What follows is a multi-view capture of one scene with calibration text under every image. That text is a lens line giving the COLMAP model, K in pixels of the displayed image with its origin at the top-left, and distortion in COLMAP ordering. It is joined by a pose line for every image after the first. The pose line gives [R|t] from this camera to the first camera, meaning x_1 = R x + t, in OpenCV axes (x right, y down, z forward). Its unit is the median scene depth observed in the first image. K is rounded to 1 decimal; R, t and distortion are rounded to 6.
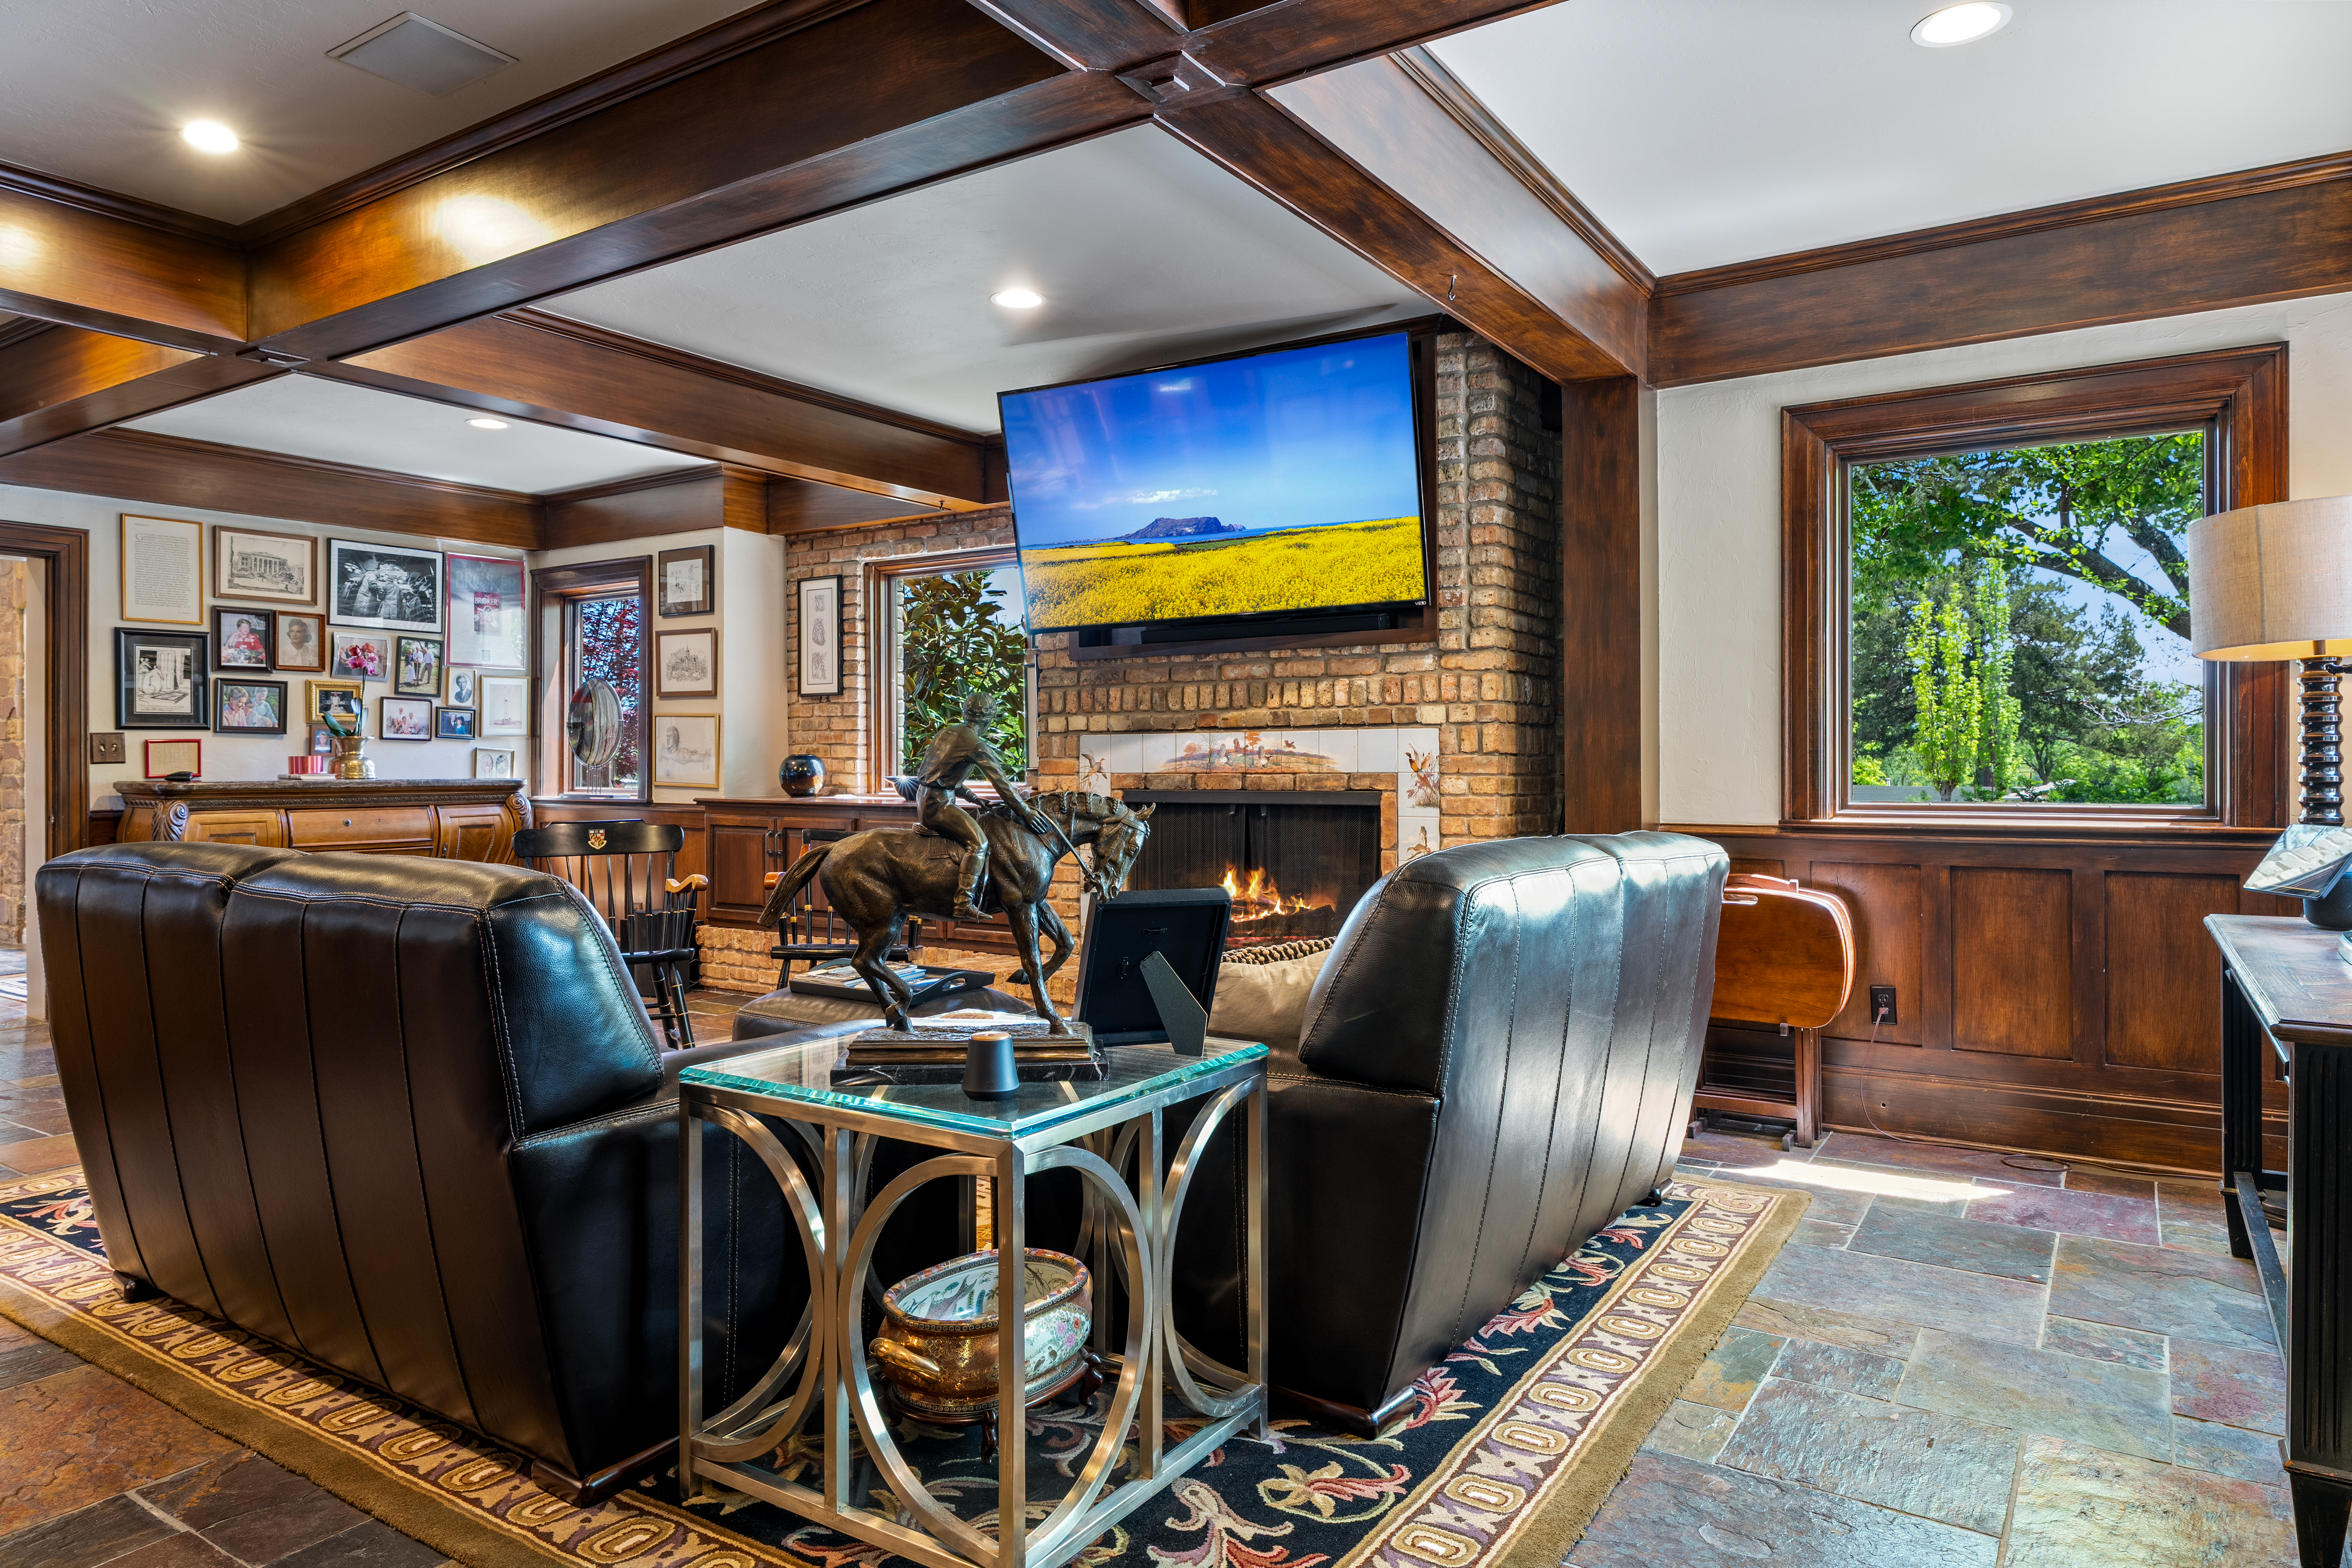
lens RADIAL K [[1454.5, 0, 1179.5], [0, 1454.5, 768.5], [0, 0, 1]] dist [0.000461, -0.001424]
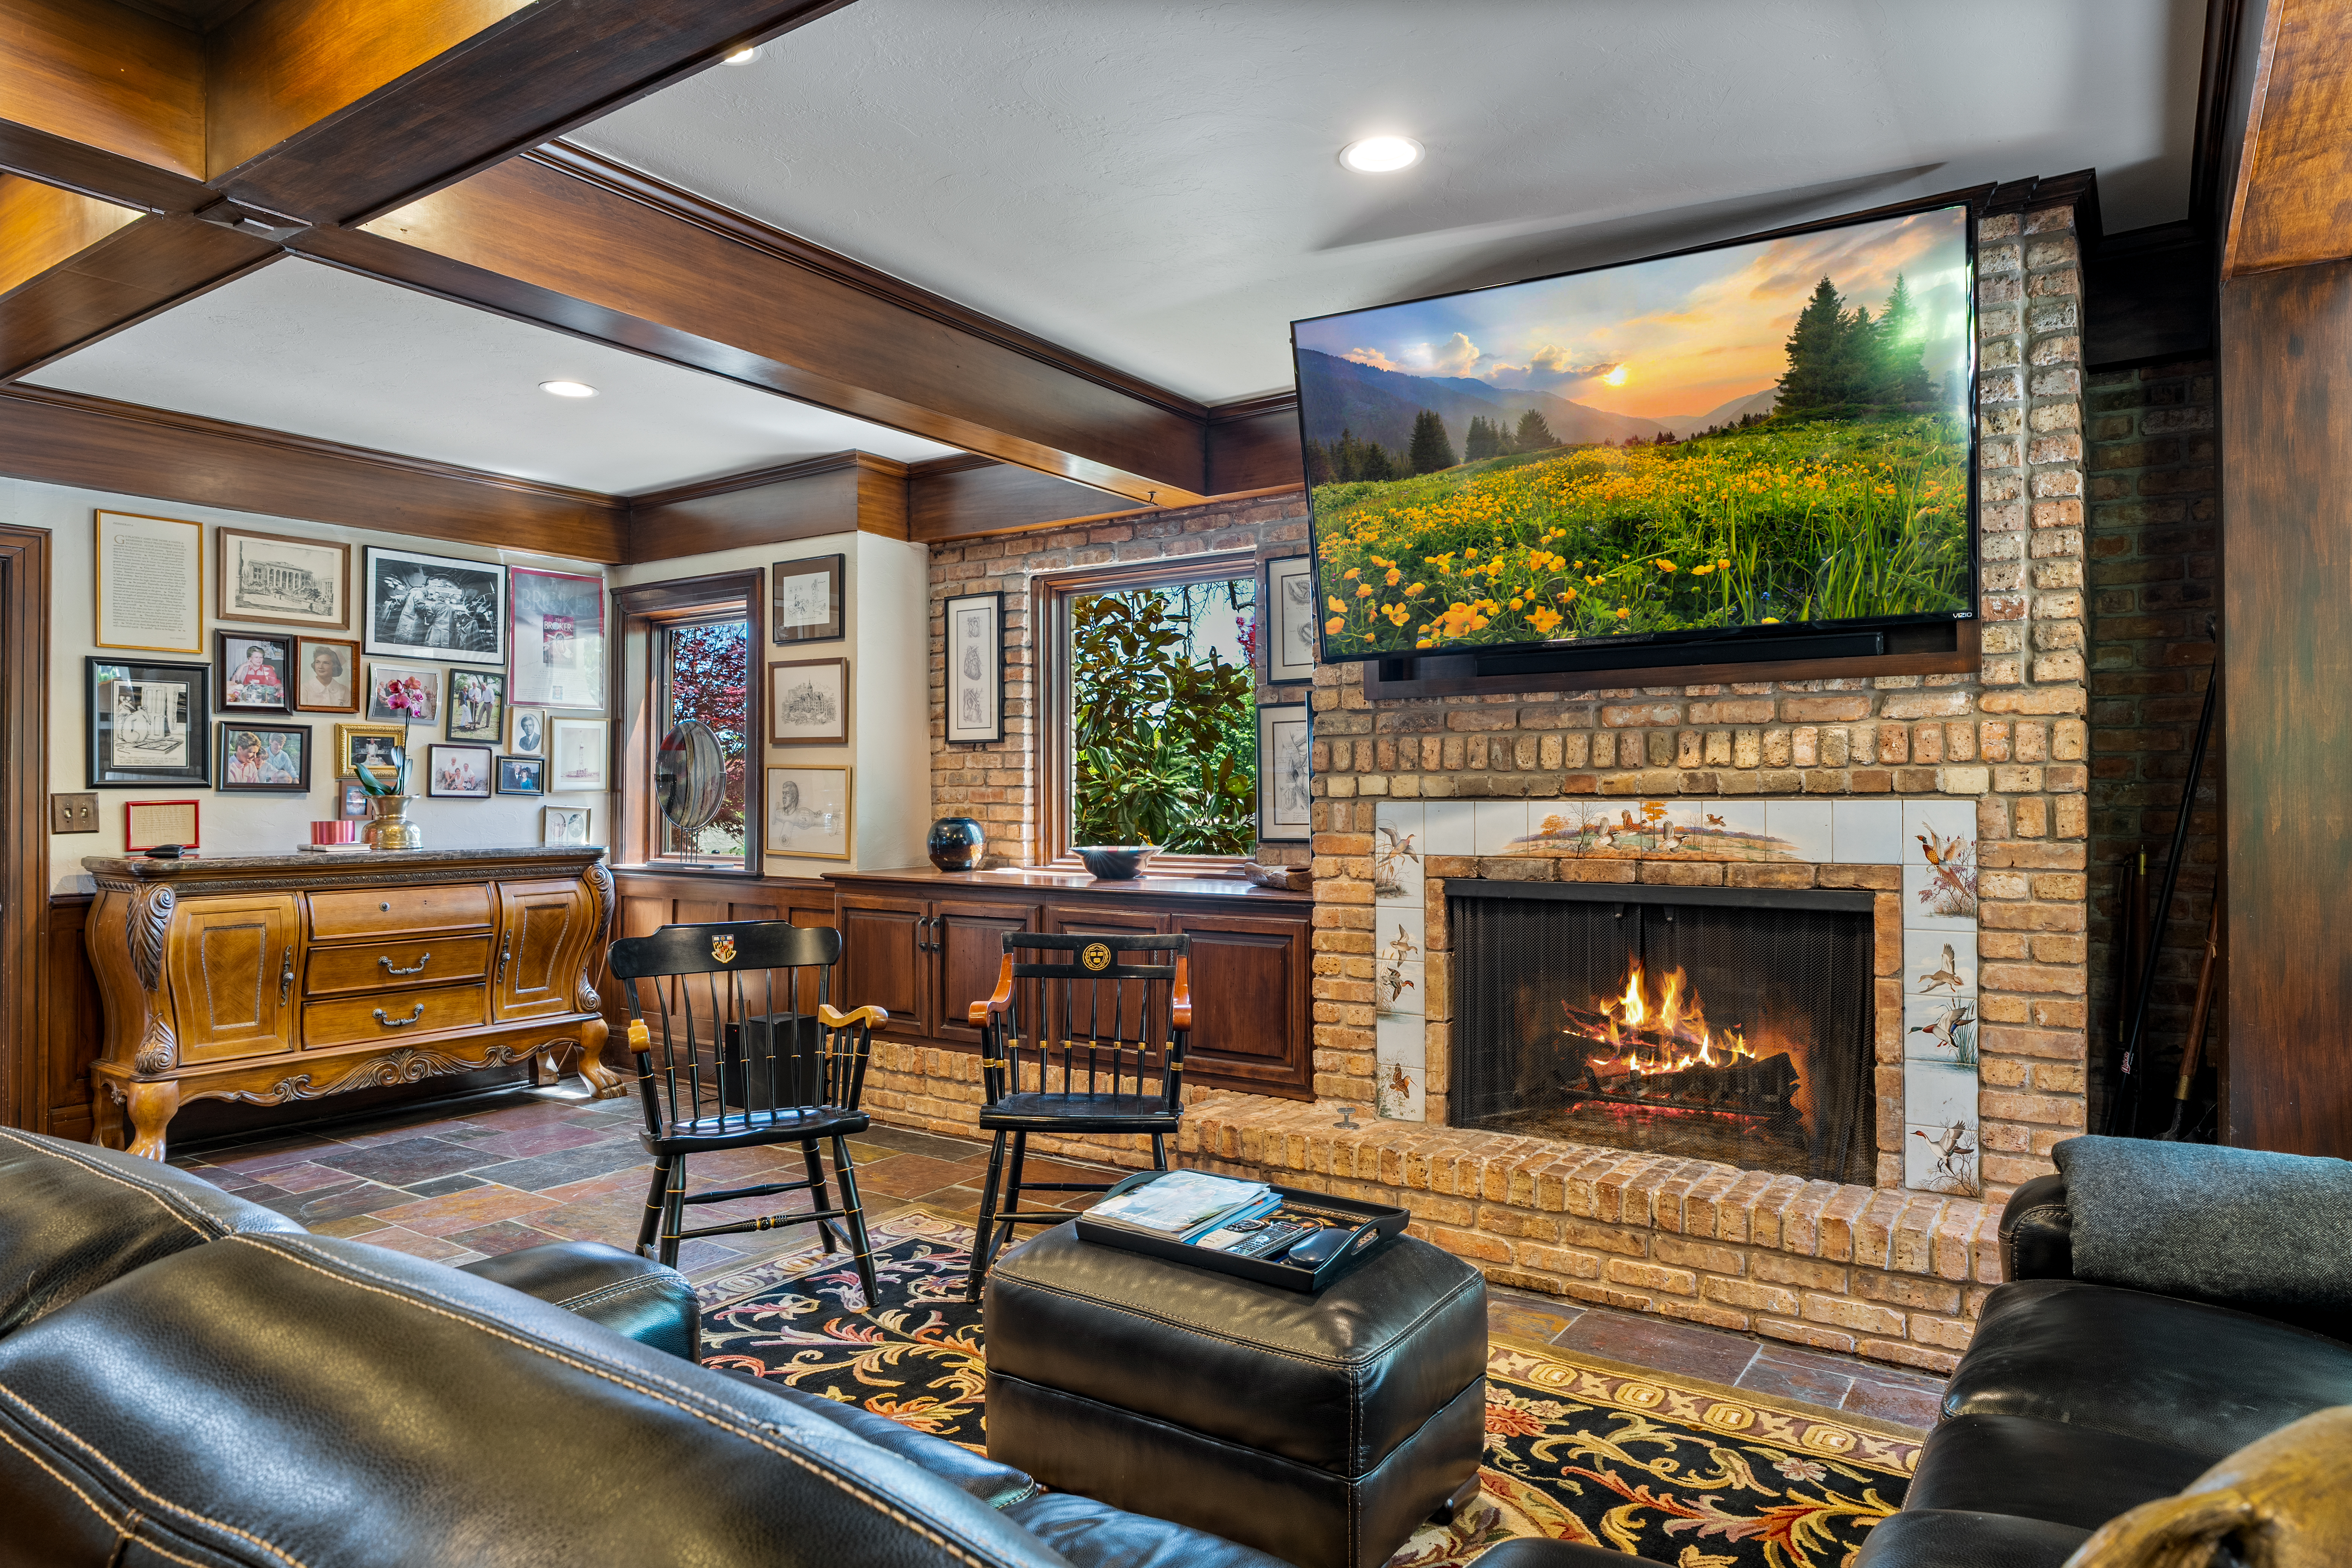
lens RADIAL K [[1385.5, 0, 1172.0], [0, 1385.5, 790.0], [0, 0, 1]] dist [-0.004170, -0.000771]
pose [[0.999911, 0.000957, -0.013319, -0.147961], [-0.001052, 0.999974, -0.007137, -0.021801], [0.013312, 0.007150, 0.999886, 0.278350]]
